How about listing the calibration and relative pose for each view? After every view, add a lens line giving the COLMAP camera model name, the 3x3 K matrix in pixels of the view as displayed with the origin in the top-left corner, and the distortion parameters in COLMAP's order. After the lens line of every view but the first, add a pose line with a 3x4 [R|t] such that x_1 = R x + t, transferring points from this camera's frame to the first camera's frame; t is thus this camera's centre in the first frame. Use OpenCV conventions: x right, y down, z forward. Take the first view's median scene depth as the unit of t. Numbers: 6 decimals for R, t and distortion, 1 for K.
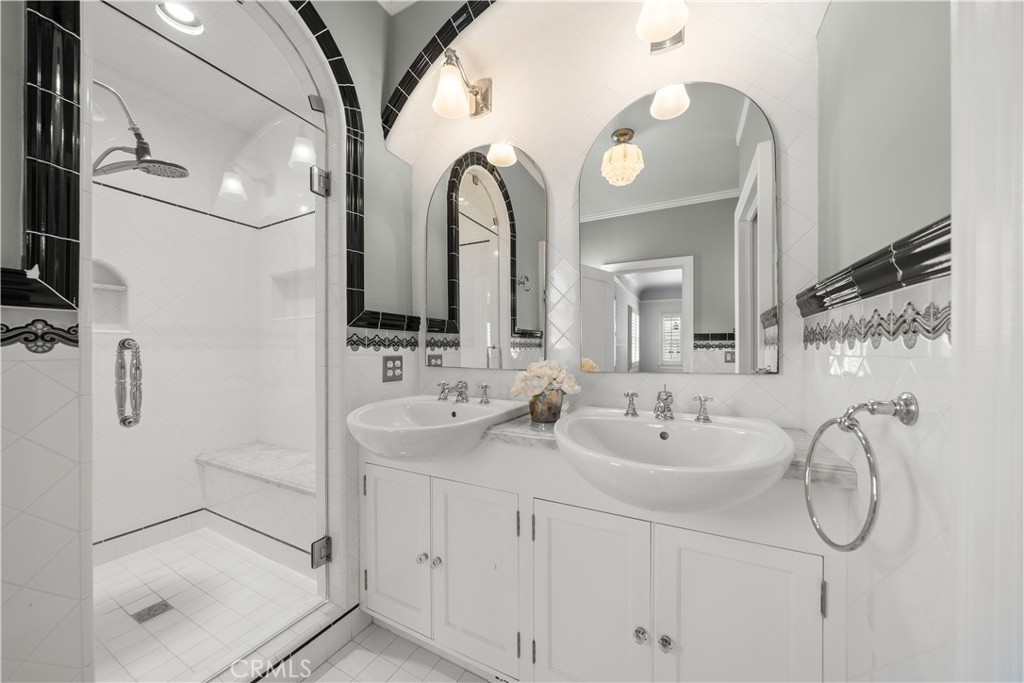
lens RADIAL K [[345.0, 0, 516.1], [0, 345.0, 354.0], [0, 0, 1]] dist [-0.002575, -0.000051]
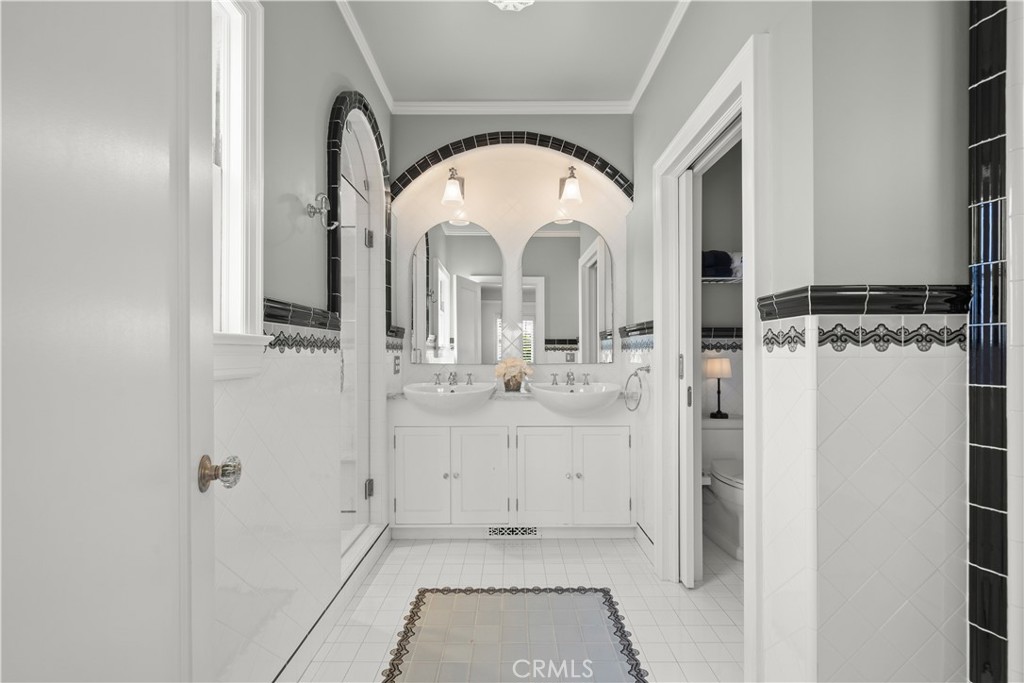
lens RADIAL K [[434.4, 0, 510.7], [0, 434.4, 348.8], [0, 0, 1]] dist [0.000535, 0.000016]
pose [[0.885876, 0.004730, 0.463899, -0.877052], [0.003516, 0.999851, -0.016910, 0.009465], [-0.463909, 0.016612, 0.885727, -0.923380]]
